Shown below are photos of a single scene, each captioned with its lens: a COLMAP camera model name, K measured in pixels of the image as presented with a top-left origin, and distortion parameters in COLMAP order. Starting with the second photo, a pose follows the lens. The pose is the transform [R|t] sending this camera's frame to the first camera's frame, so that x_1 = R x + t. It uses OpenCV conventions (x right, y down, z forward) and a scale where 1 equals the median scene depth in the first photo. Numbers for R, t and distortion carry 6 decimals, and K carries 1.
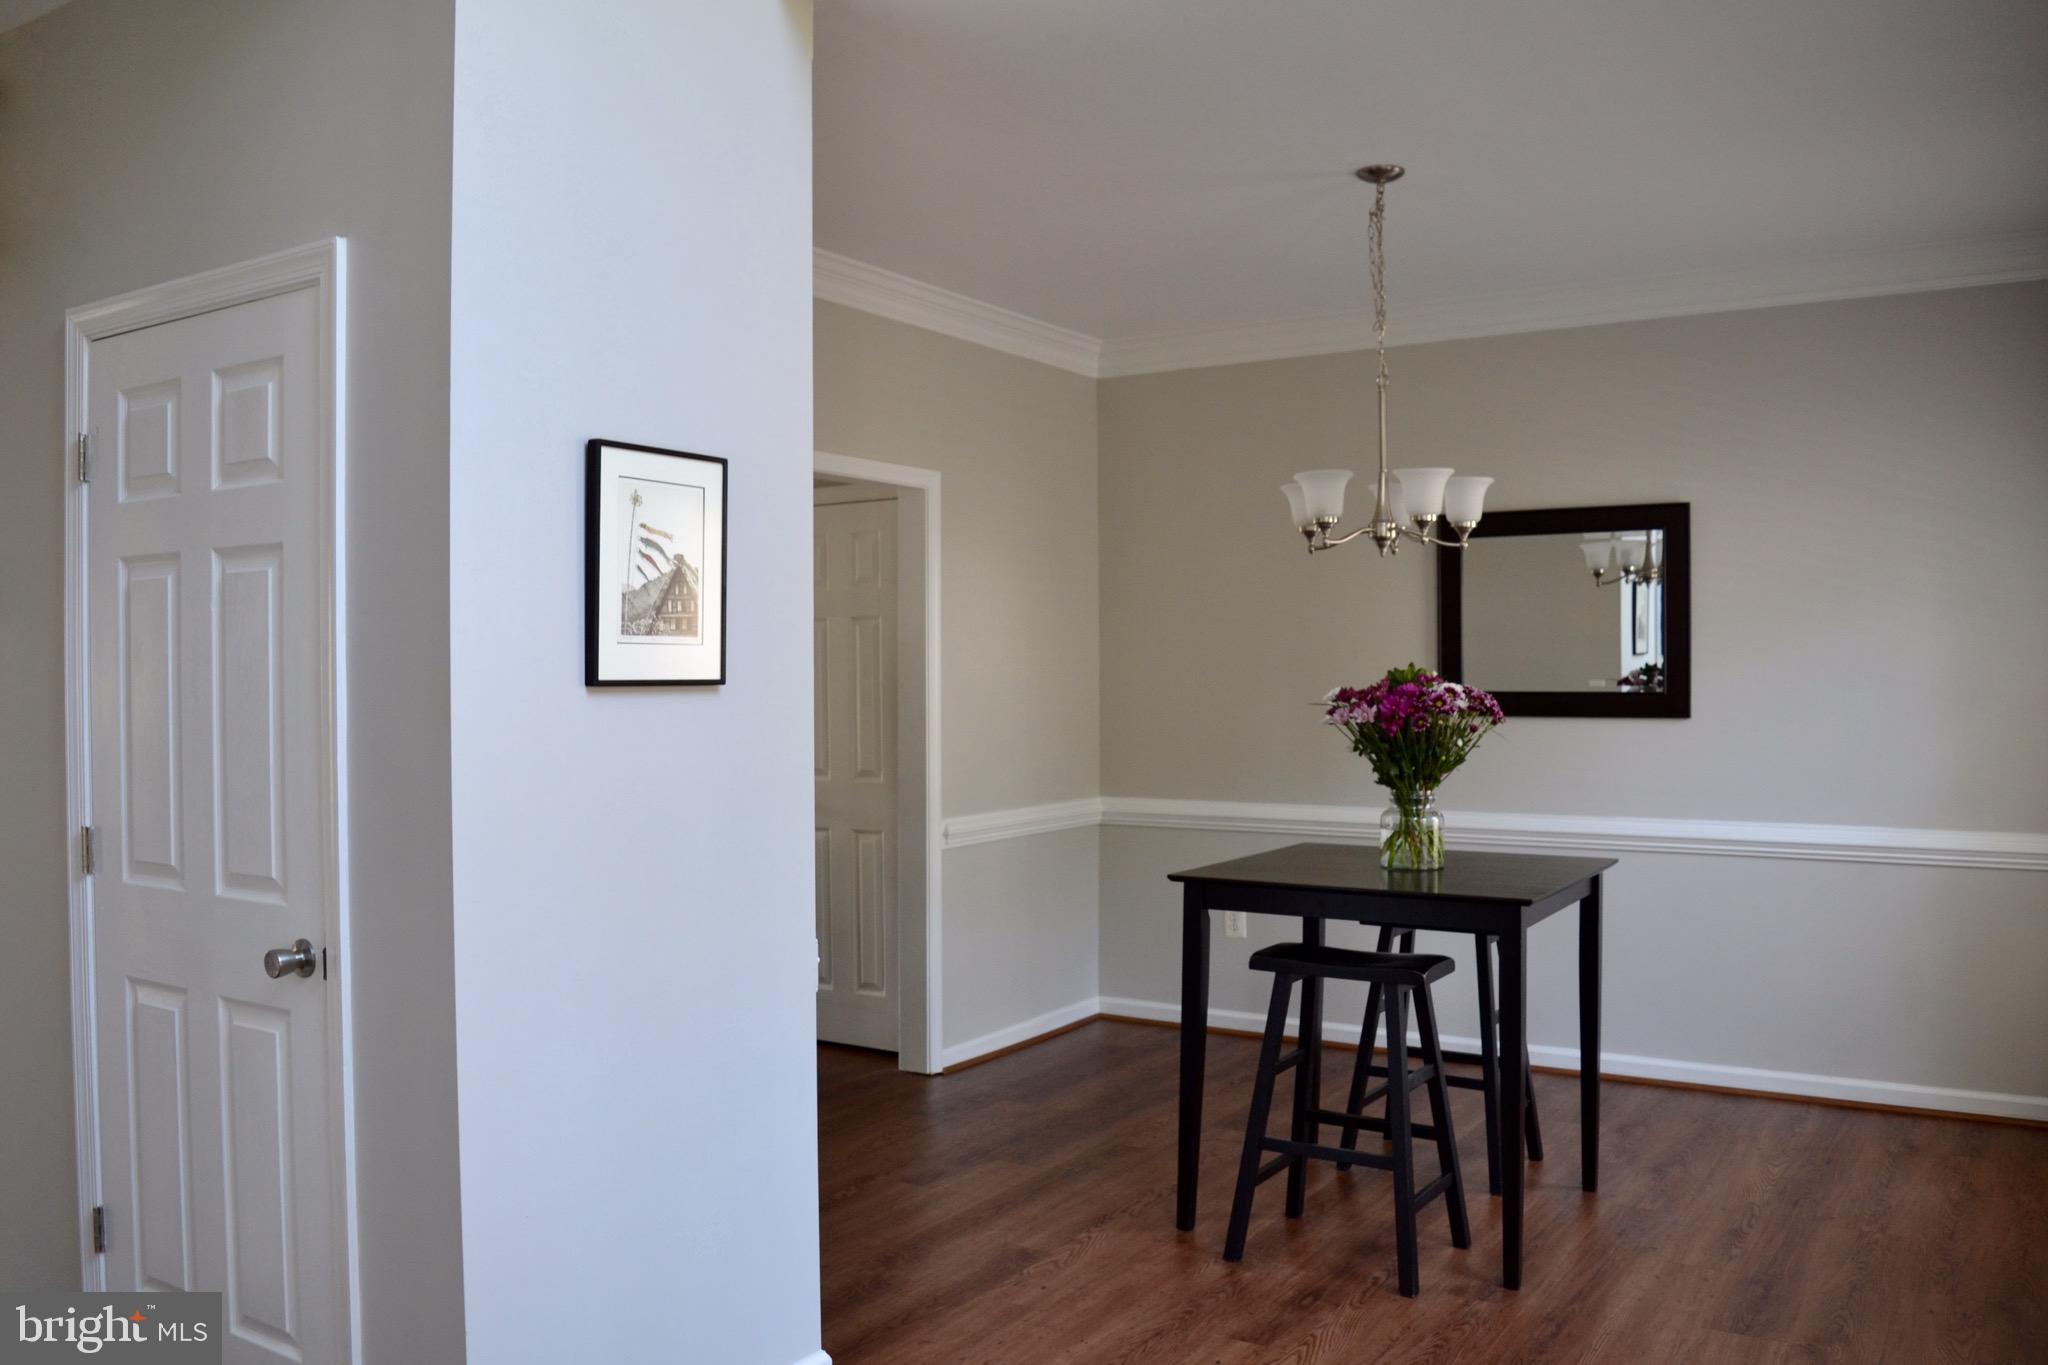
lens RADIAL K [[1636.4, 0, 1012.7], [0, 1636.4, 686.3], [0, 0, 1]] dist [-0.091747, 0.009916]
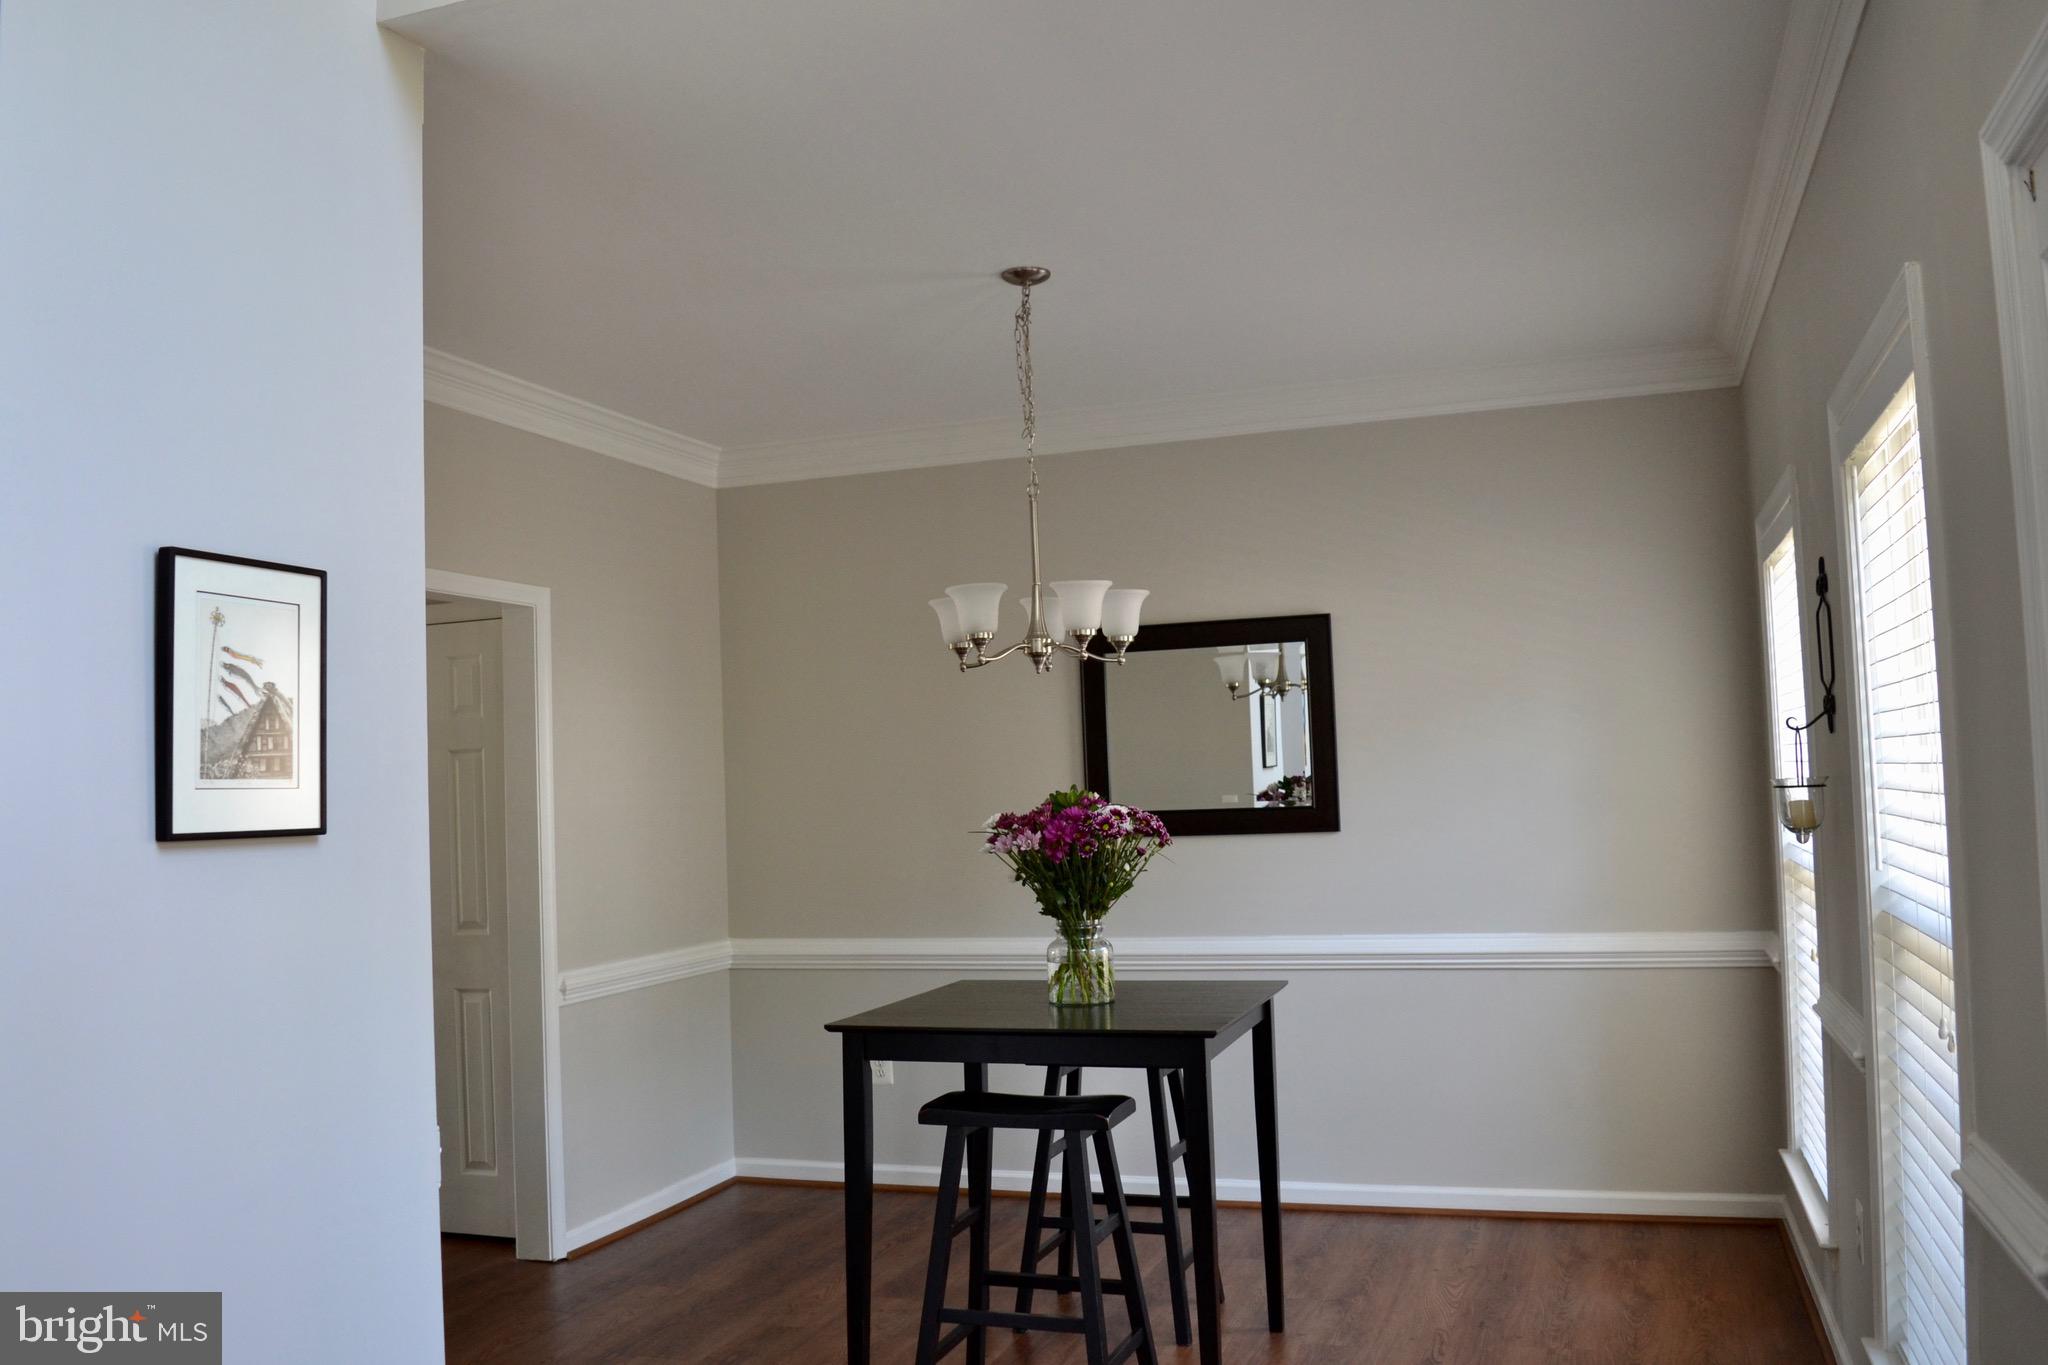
lens RADIAL K [[1712.0, 0, 1016.9], [0, 1712.0, 690.2], [0, 0, 1]] dist [-0.094926, 0.014745]
pose [[0.971793, -0.016237, 0.235274, -0.020489], [0.033067, 0.997153, -0.067763, -0.002910], [-0.233504, 0.073631, 0.969564, 0.036742]]
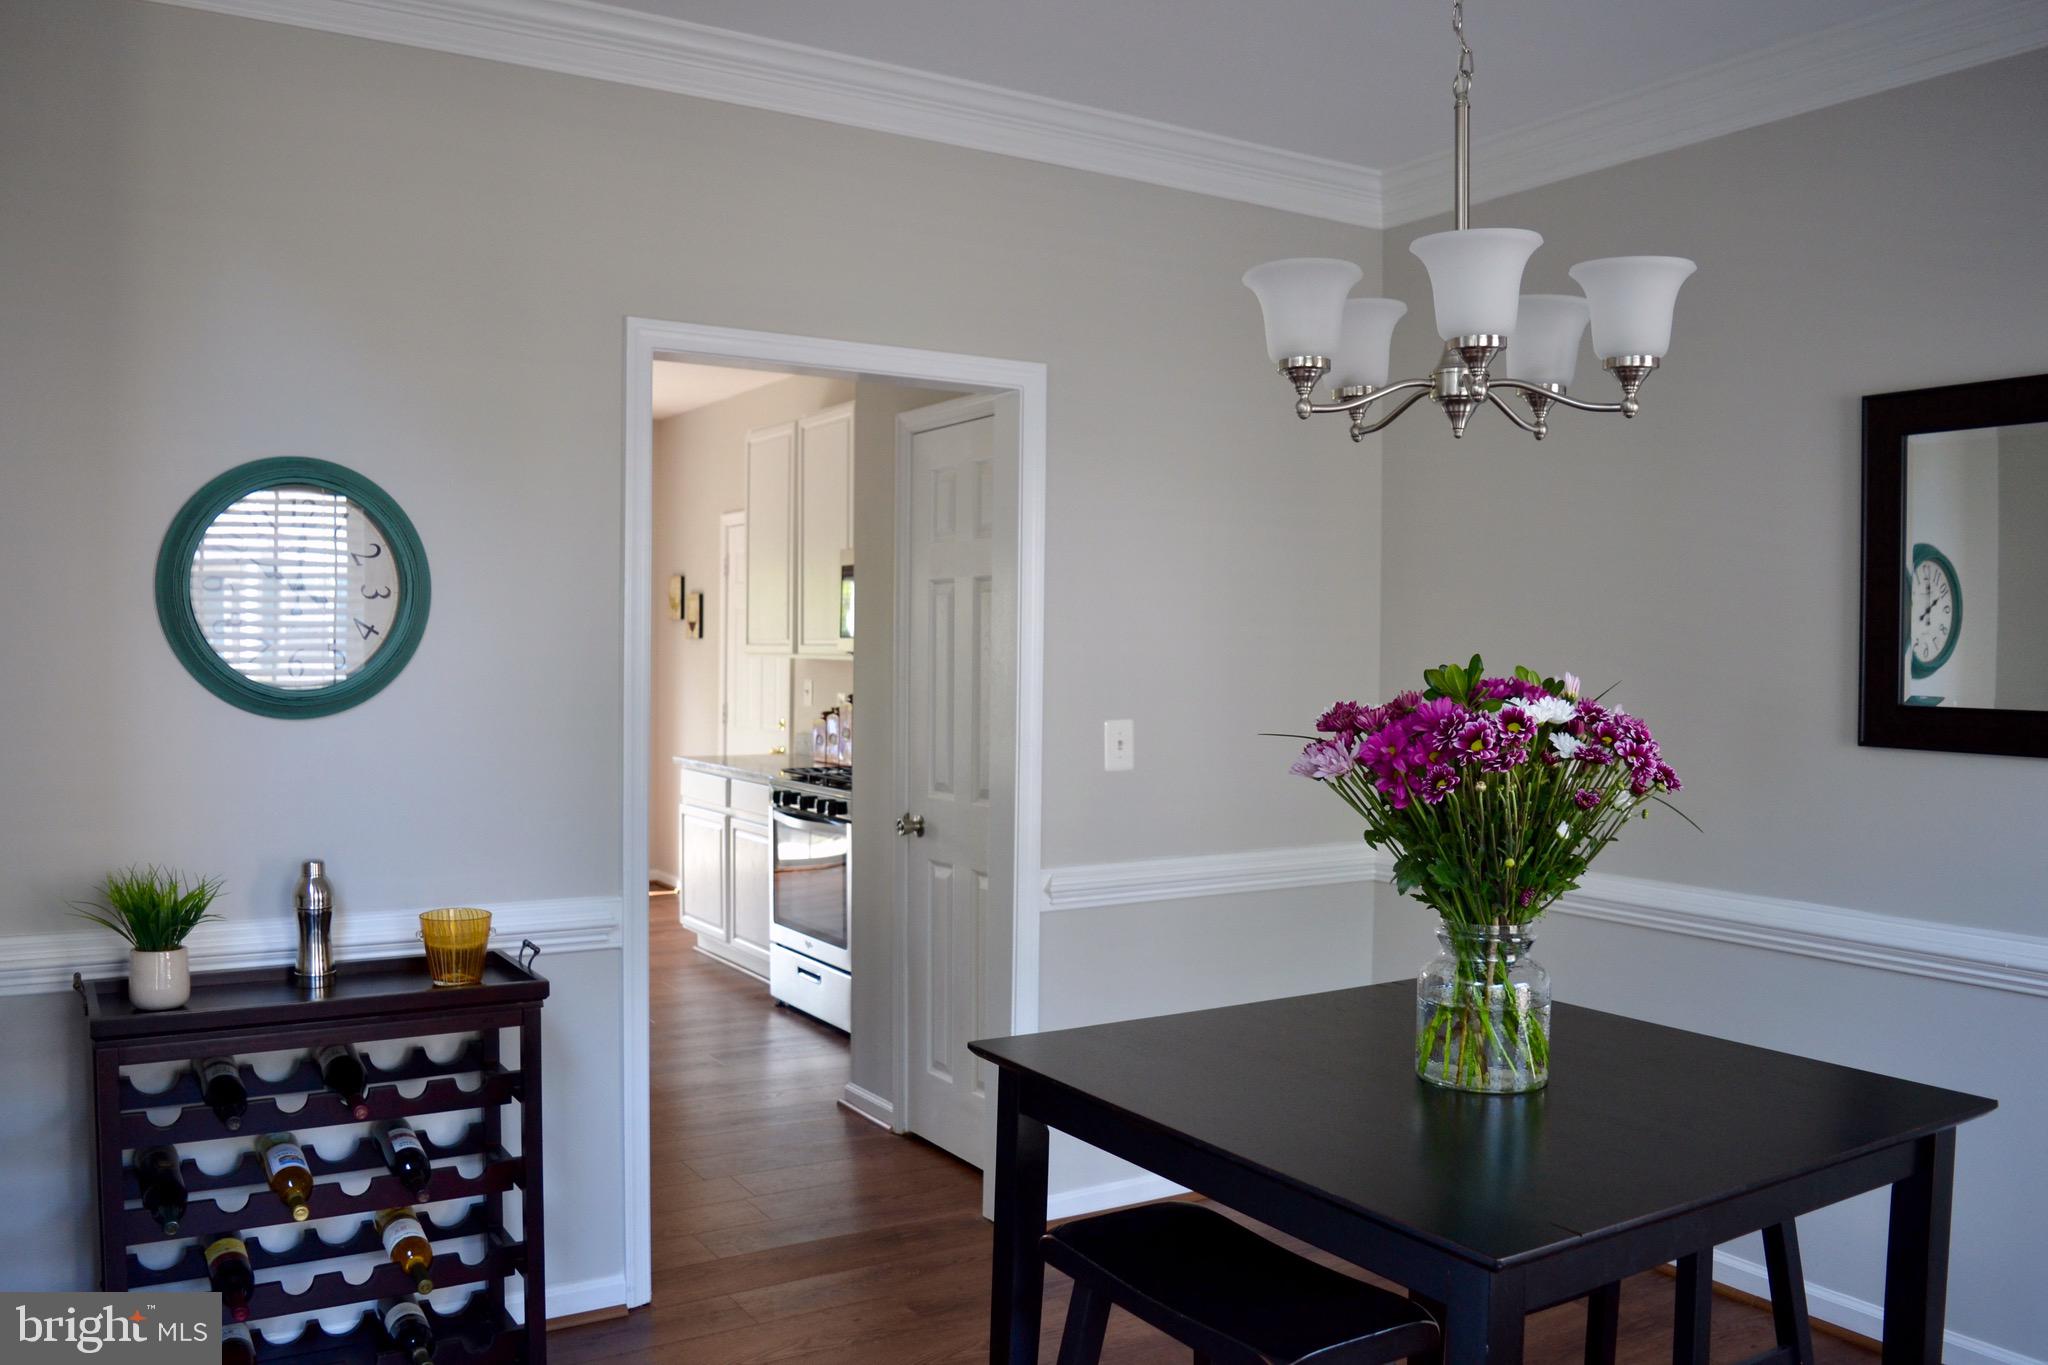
lens RADIAL K [[1629.3, 0, 965.9], [0, 1629.3, 677.5], [0, 0, 1]] dist [-0.071405, -0.062520]
pose [[0.895277, 0.023449, -0.444892, 0.317268], [-0.019247, 0.999717, 0.013961, -0.011409], [0.445094, -0.003936, 0.895475, 0.505296]]
